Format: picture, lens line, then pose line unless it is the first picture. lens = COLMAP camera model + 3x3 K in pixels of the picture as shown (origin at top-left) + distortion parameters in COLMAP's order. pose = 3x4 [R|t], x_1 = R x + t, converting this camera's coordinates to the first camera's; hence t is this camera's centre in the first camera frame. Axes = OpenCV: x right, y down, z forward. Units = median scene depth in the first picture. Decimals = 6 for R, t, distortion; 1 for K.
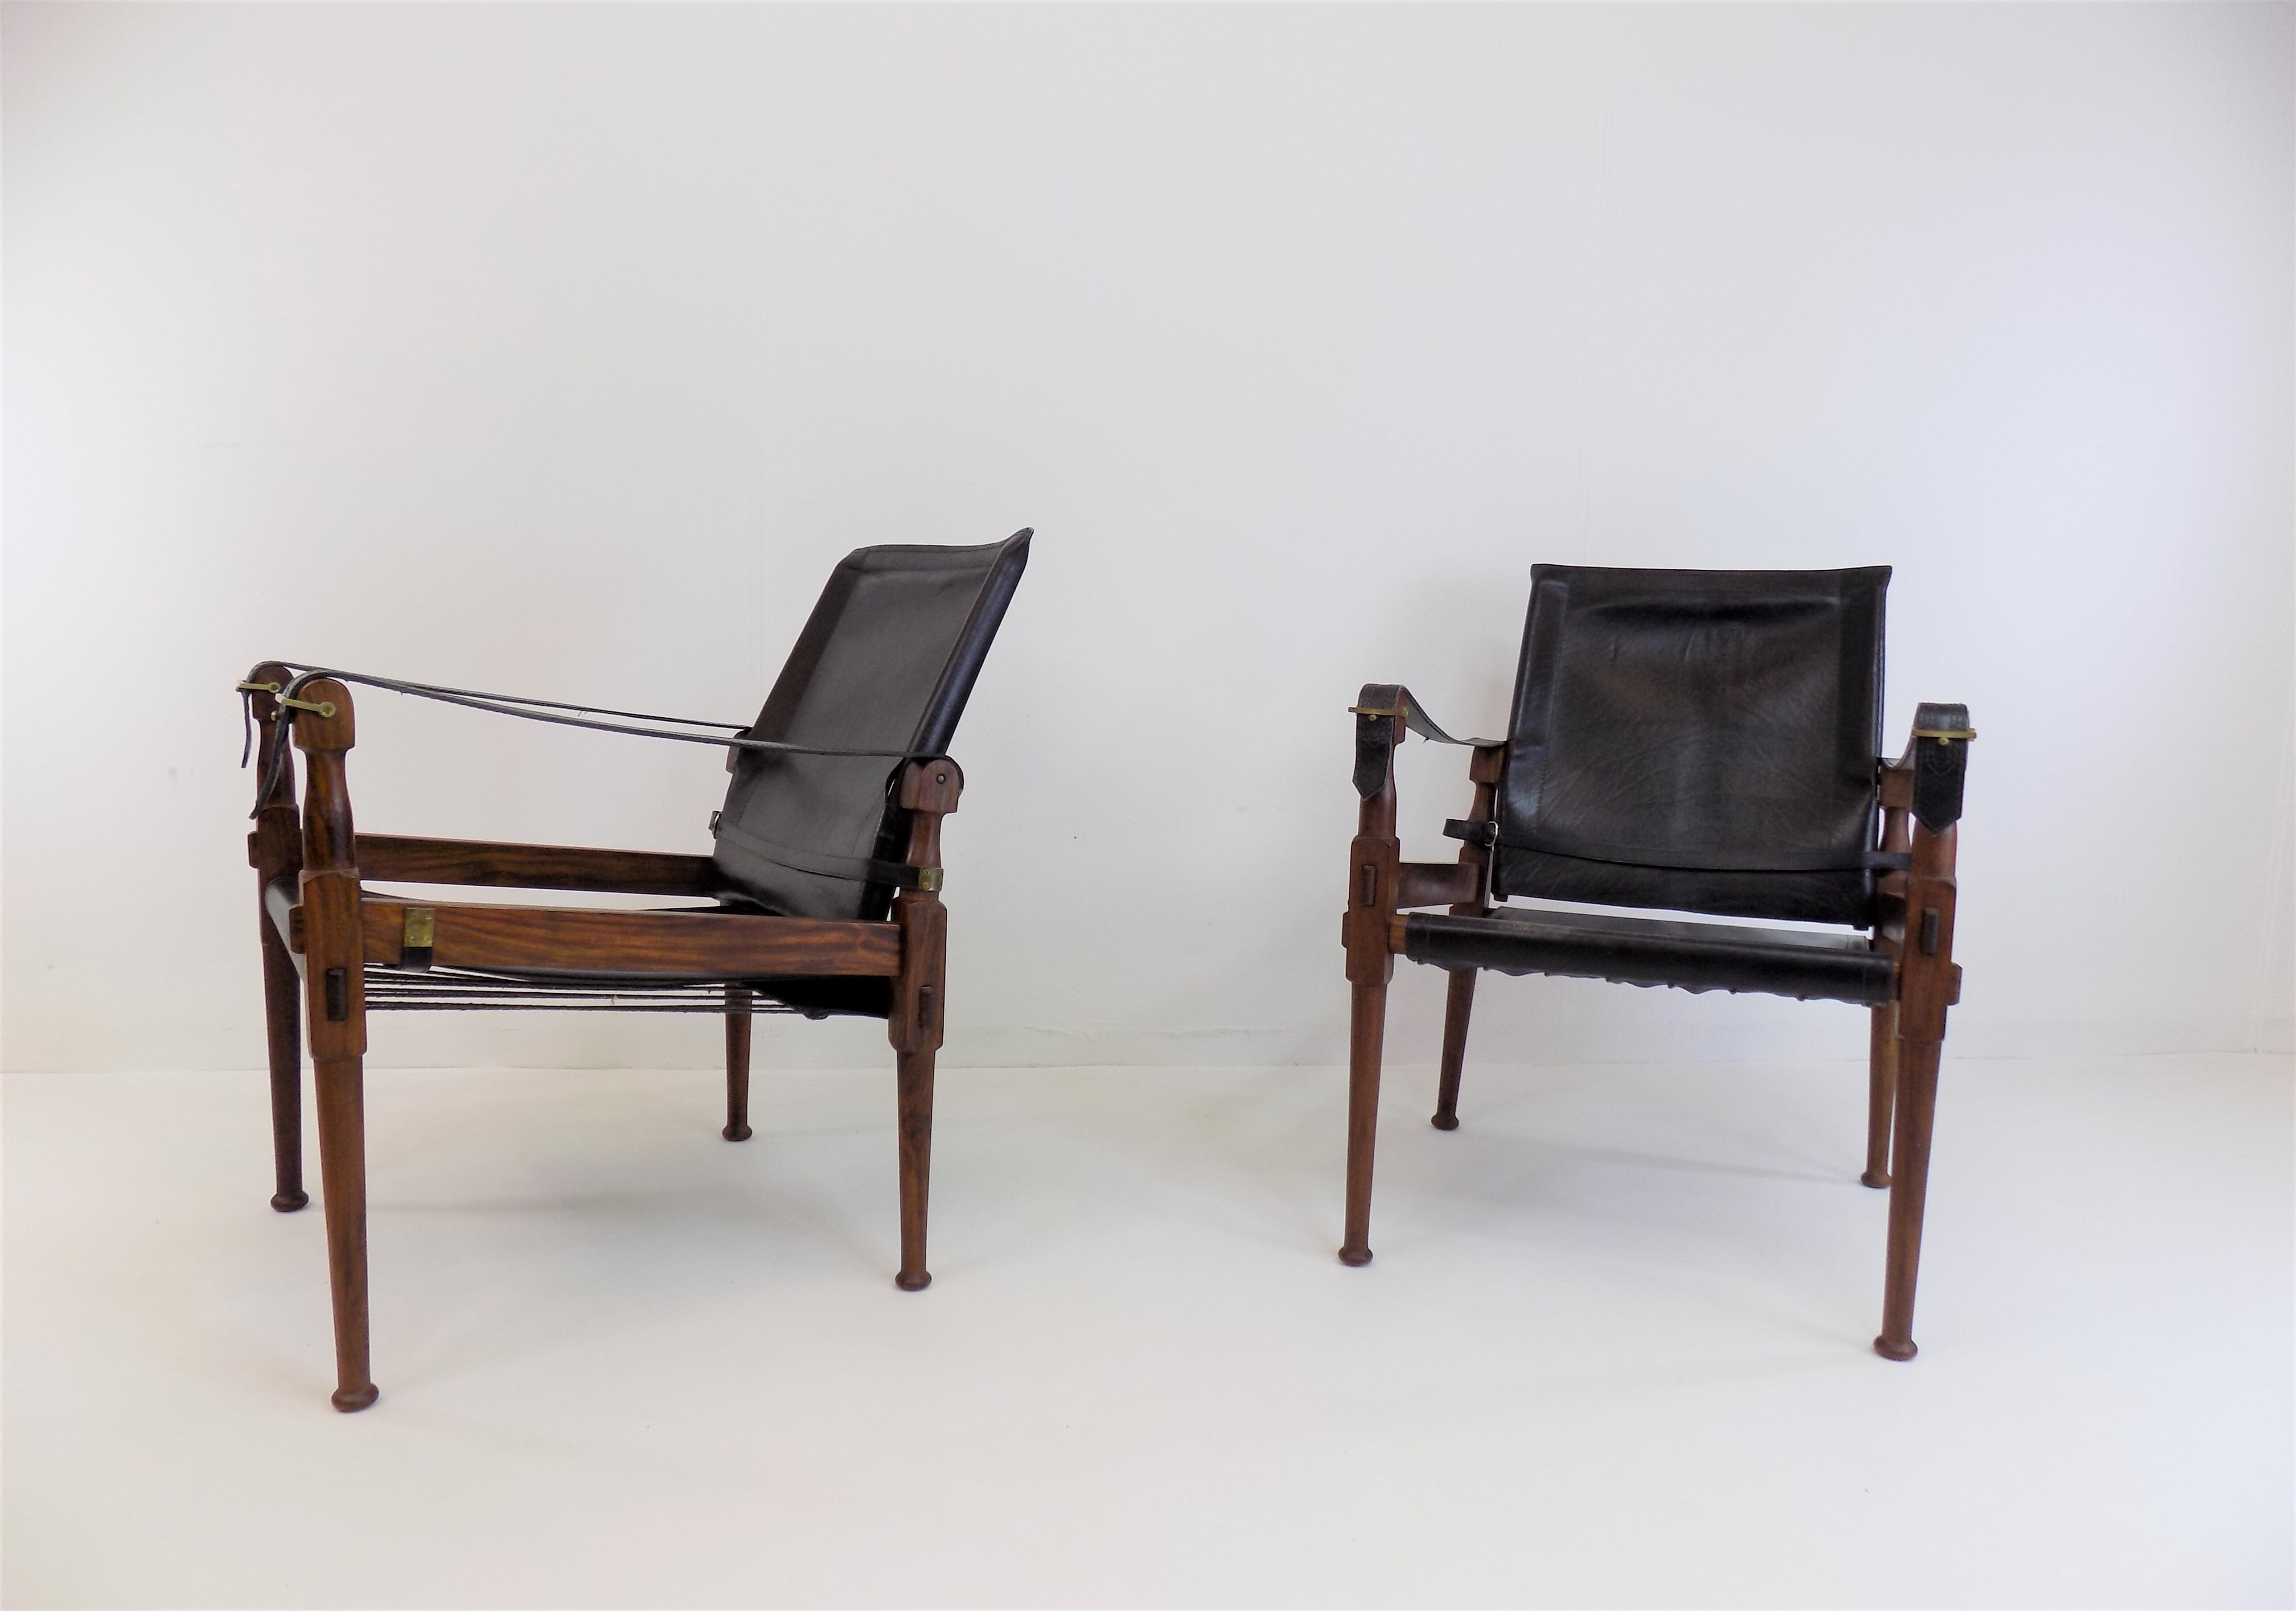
lens RADIAL K [[1595.2, 0, 1153.3], [0, 1595.2, 822.5], [0, 0, 1]] dist [-0.044422, 0.021428]
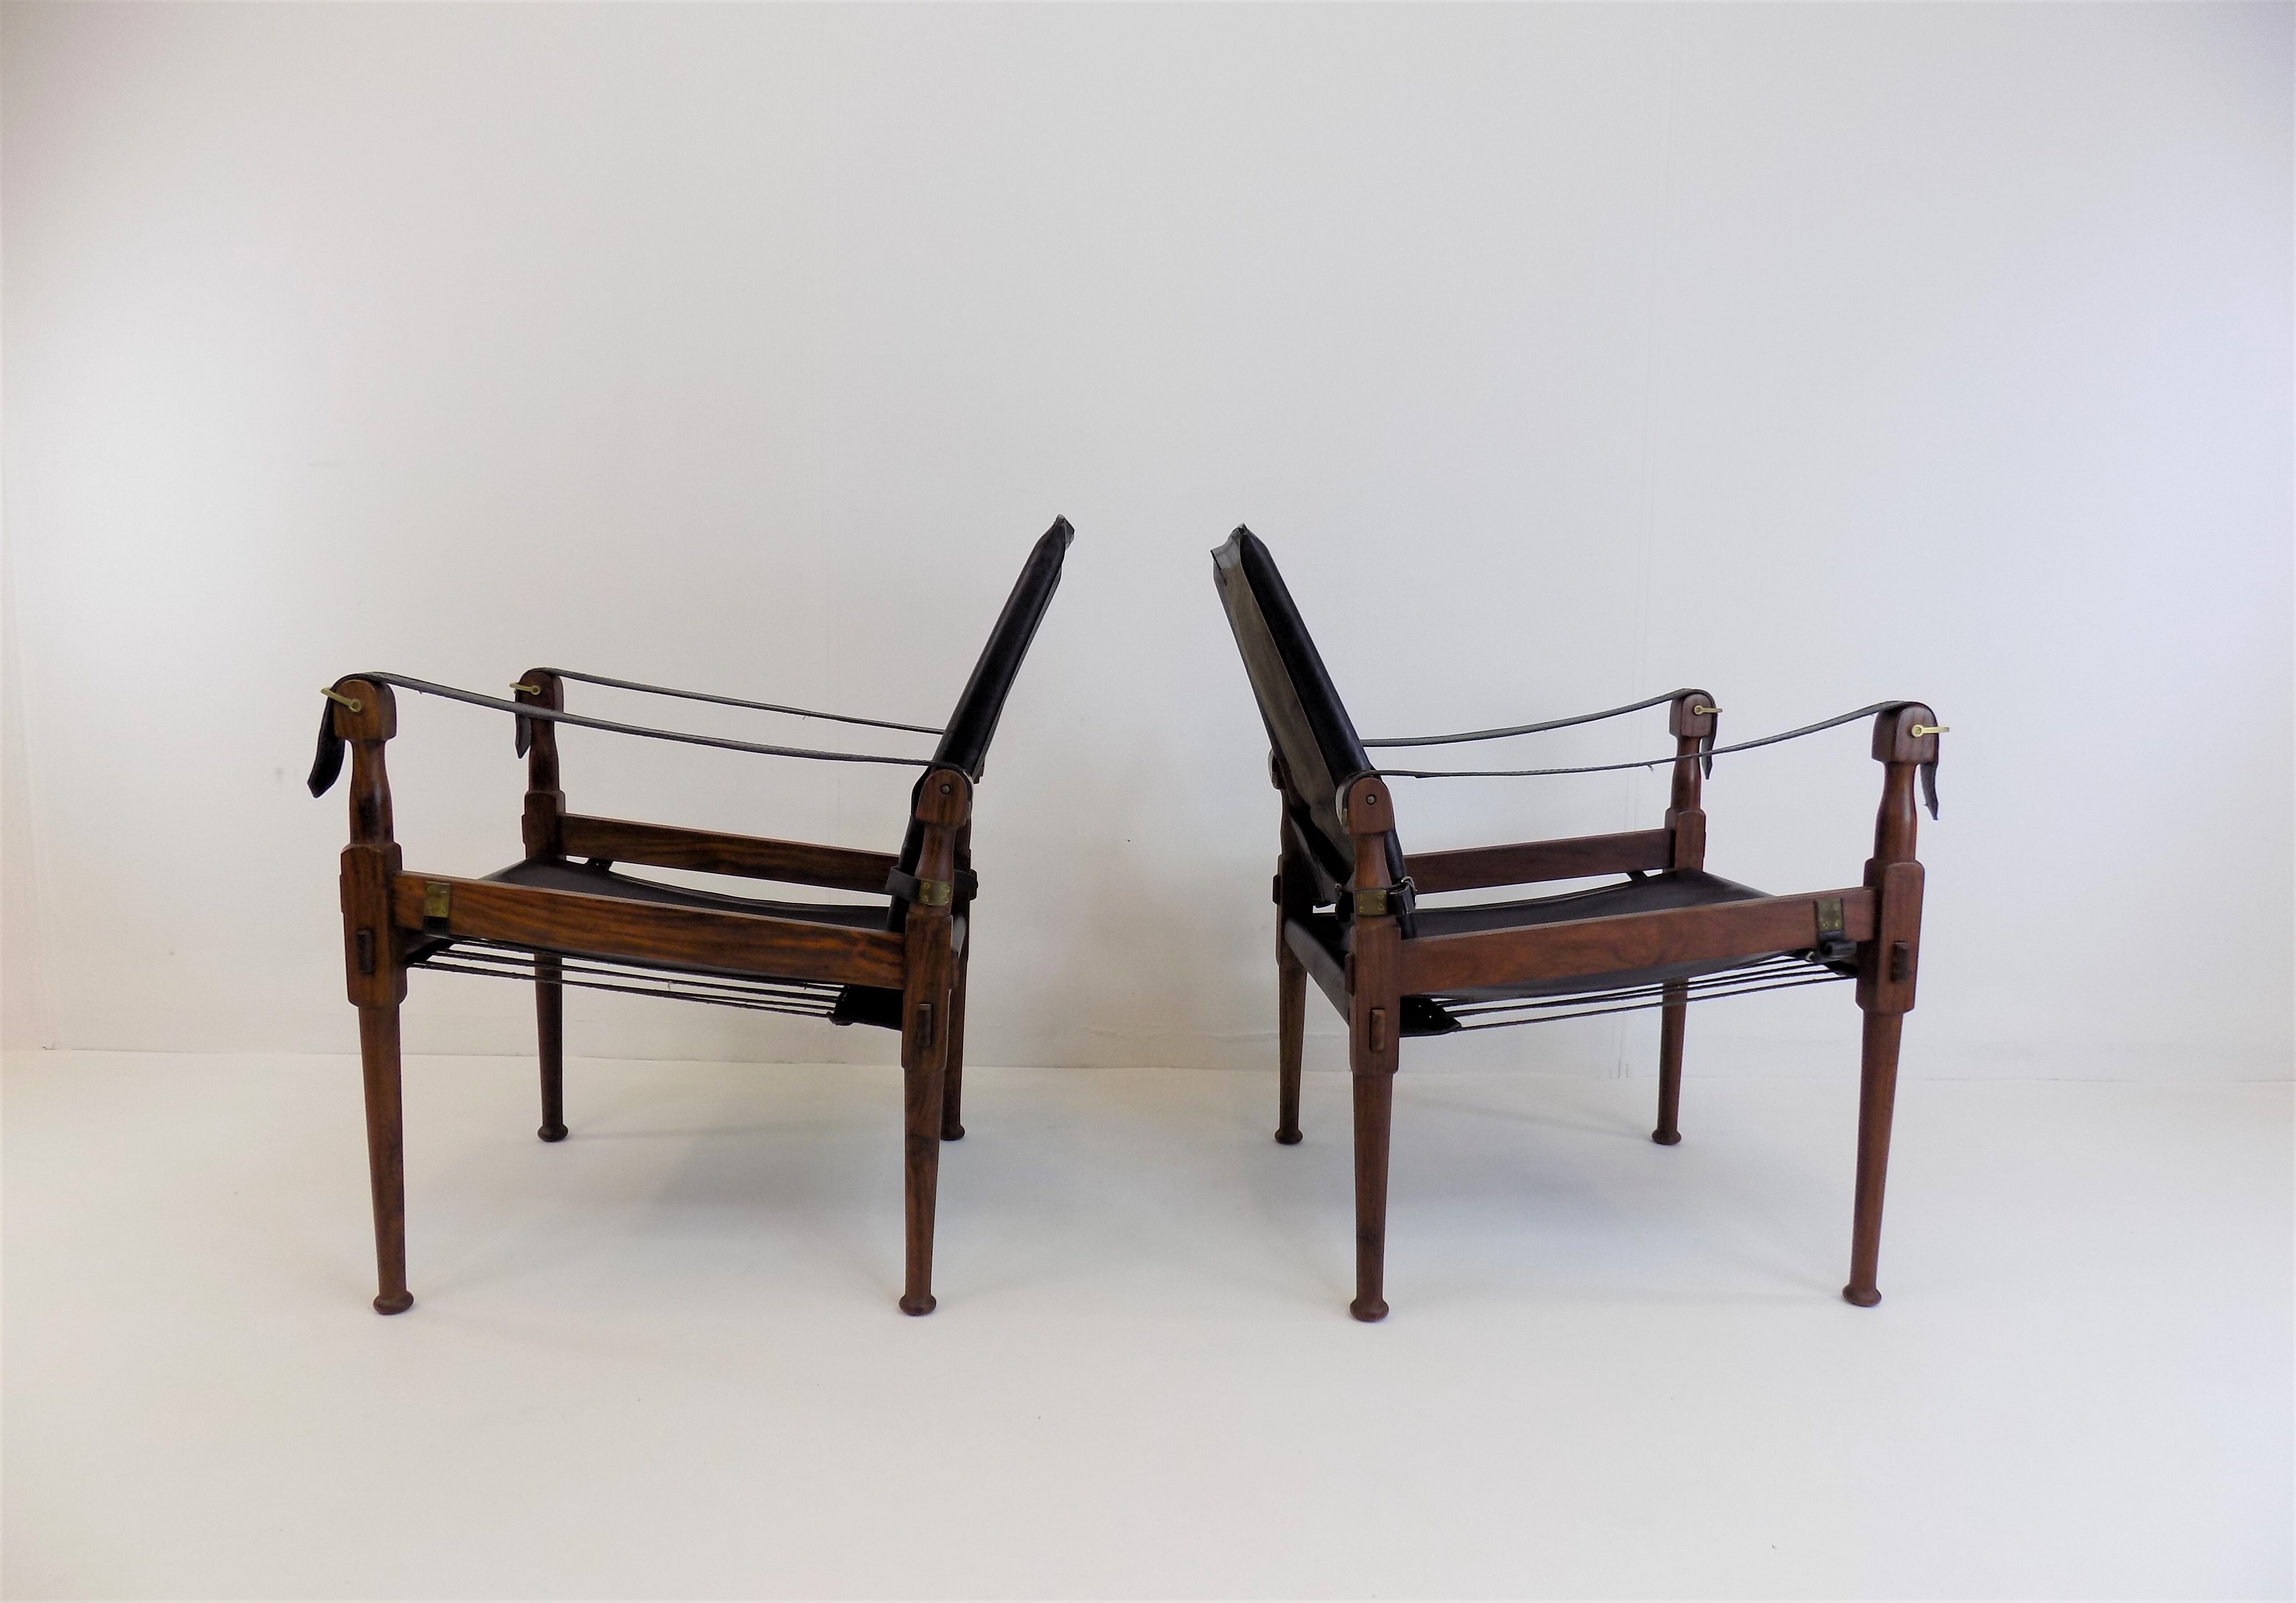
lens RADIAL K [[1595.3, 0, 1127.0], [0, 1595.3, 852.2], [0, 0, 1]] dist [-0.044422, 0.021428]
pose [[0.864550, 0.058836, -0.499091, 0.446129], [-0.055473, 0.998227, 0.021584, -0.016292], [0.499476, 0.009026, 0.866281, 0.226777]]
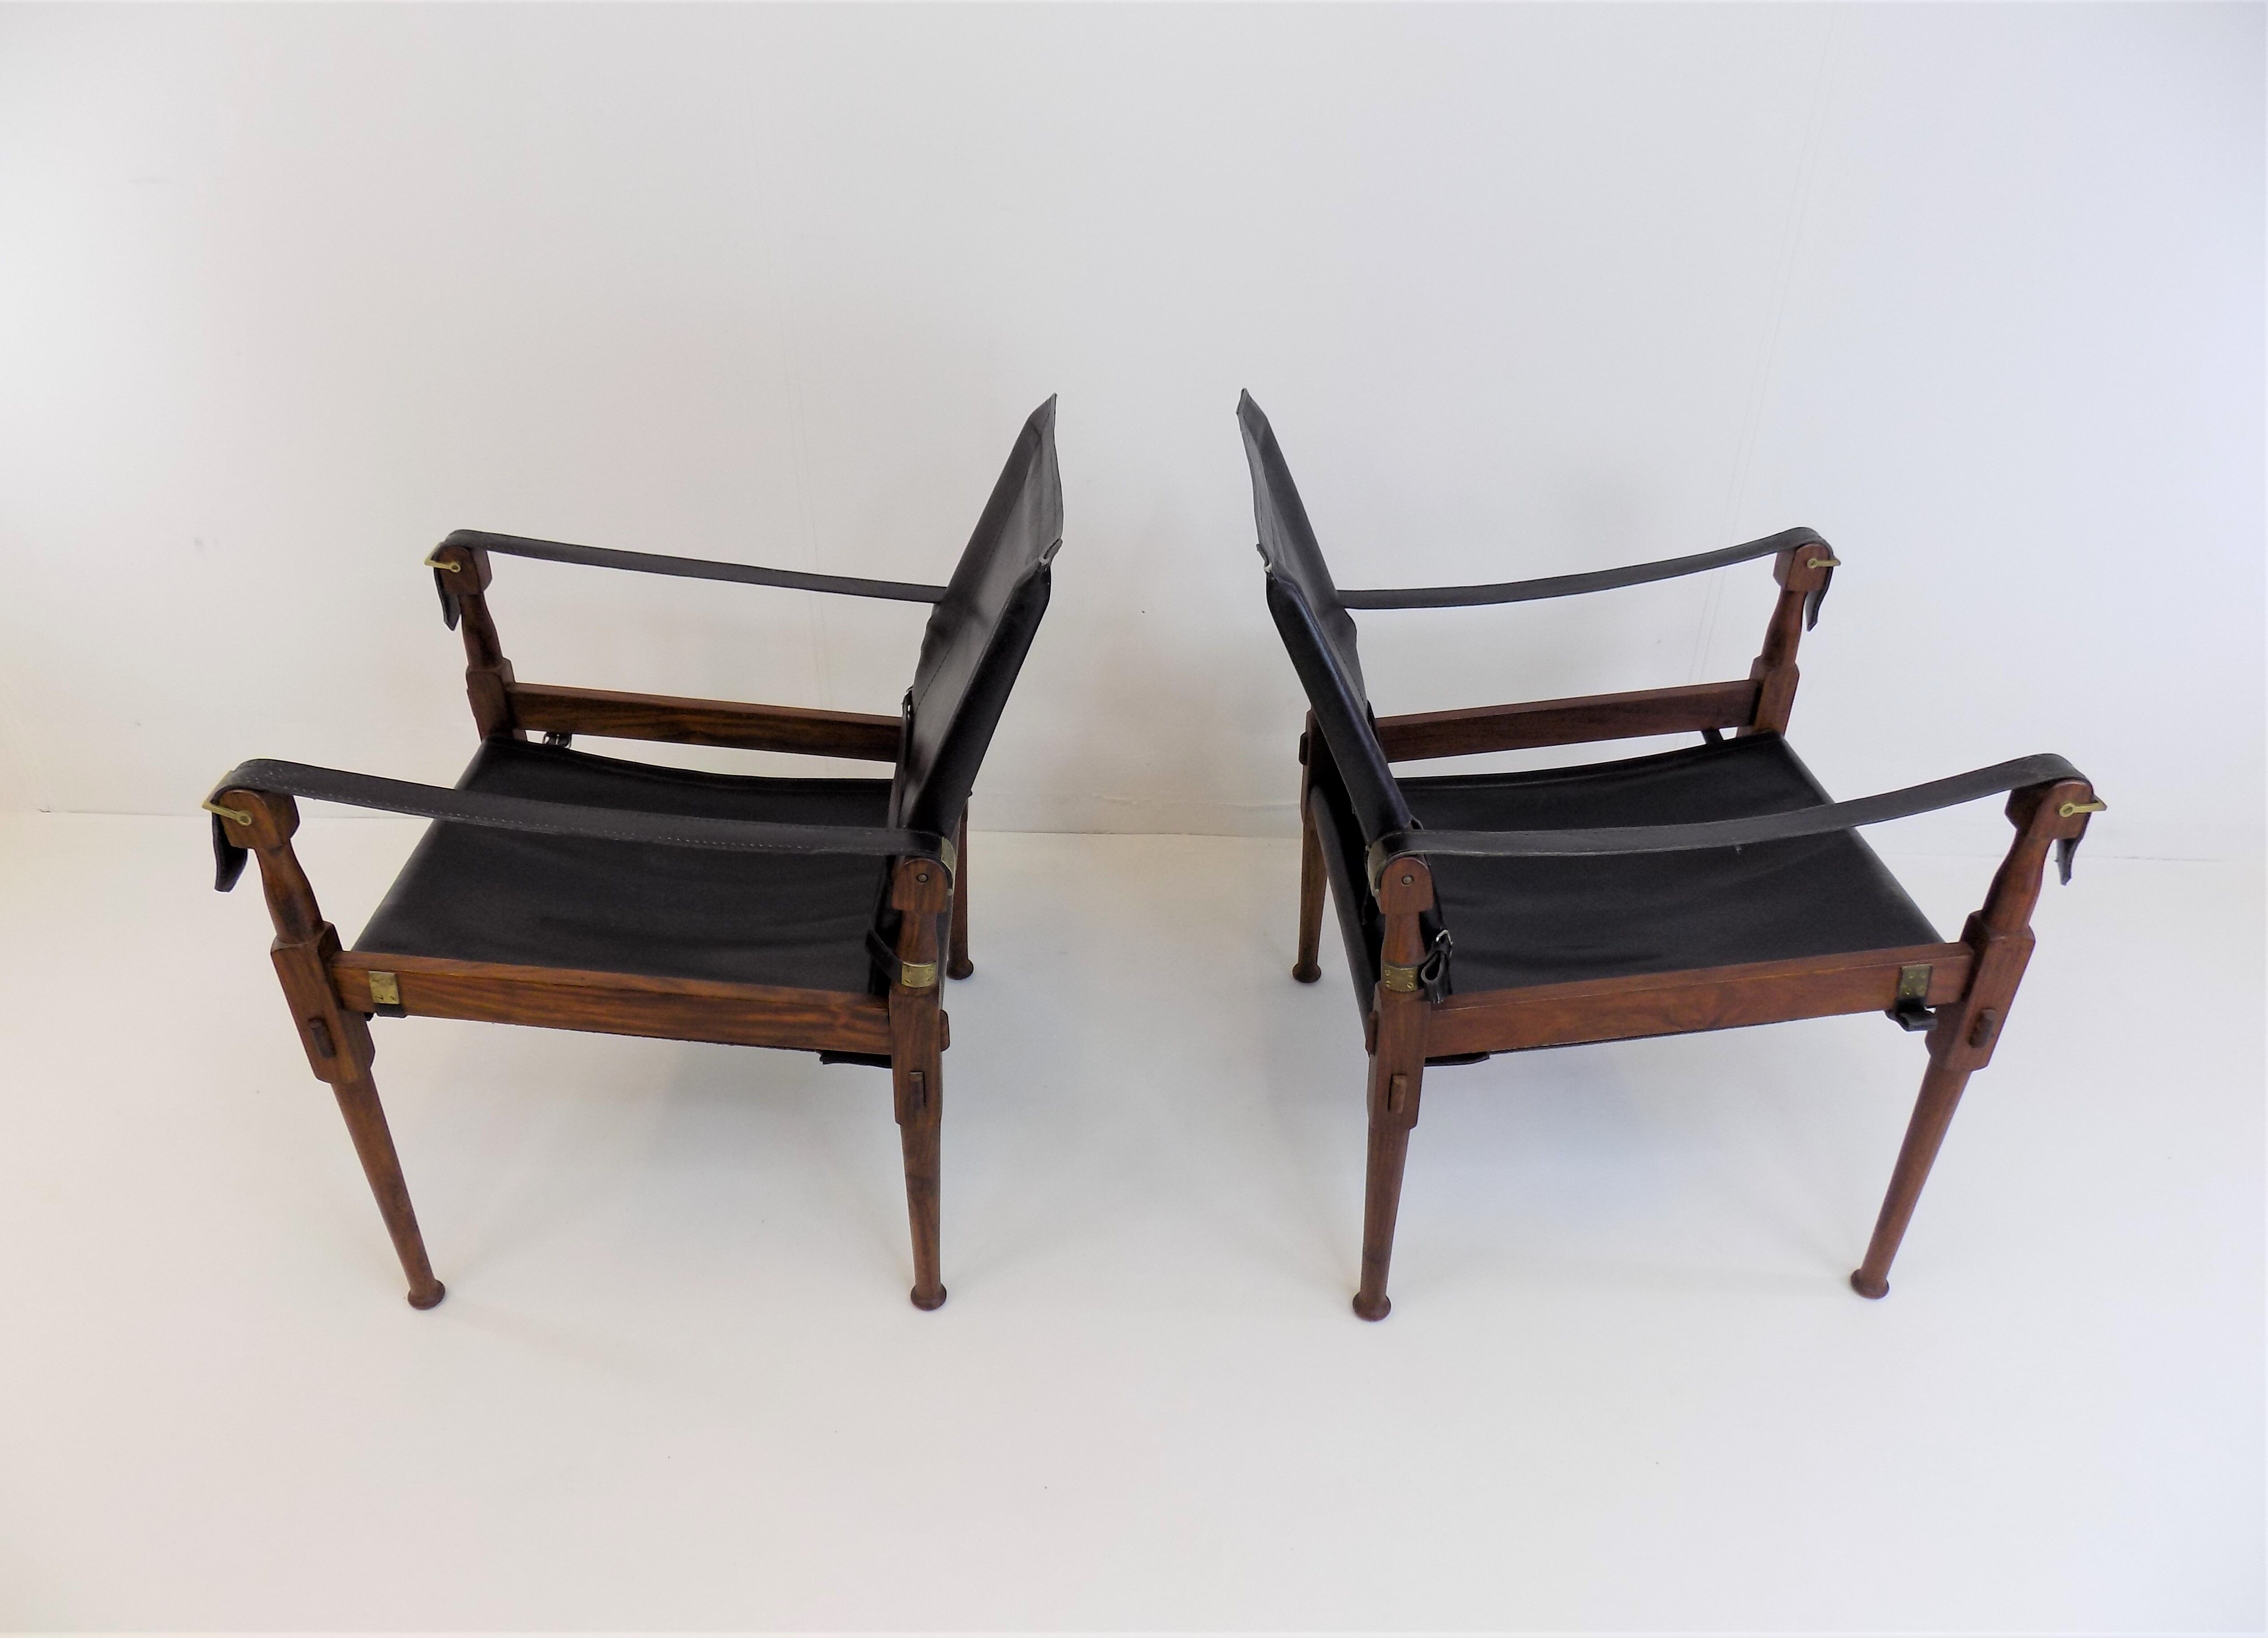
lens RADIAL K [[1579.9, 0, 1092.3], [0, 1579.9, 877.5], [0, 0, 1]] dist [-0.036728, 0.008005]
pose [[0.844974, 0.274651, -0.458897, 0.330941], [-0.036951, 0.885991, 0.462229, -0.422313], [0.533530, -0.373614, 0.758787, 0.416428]]
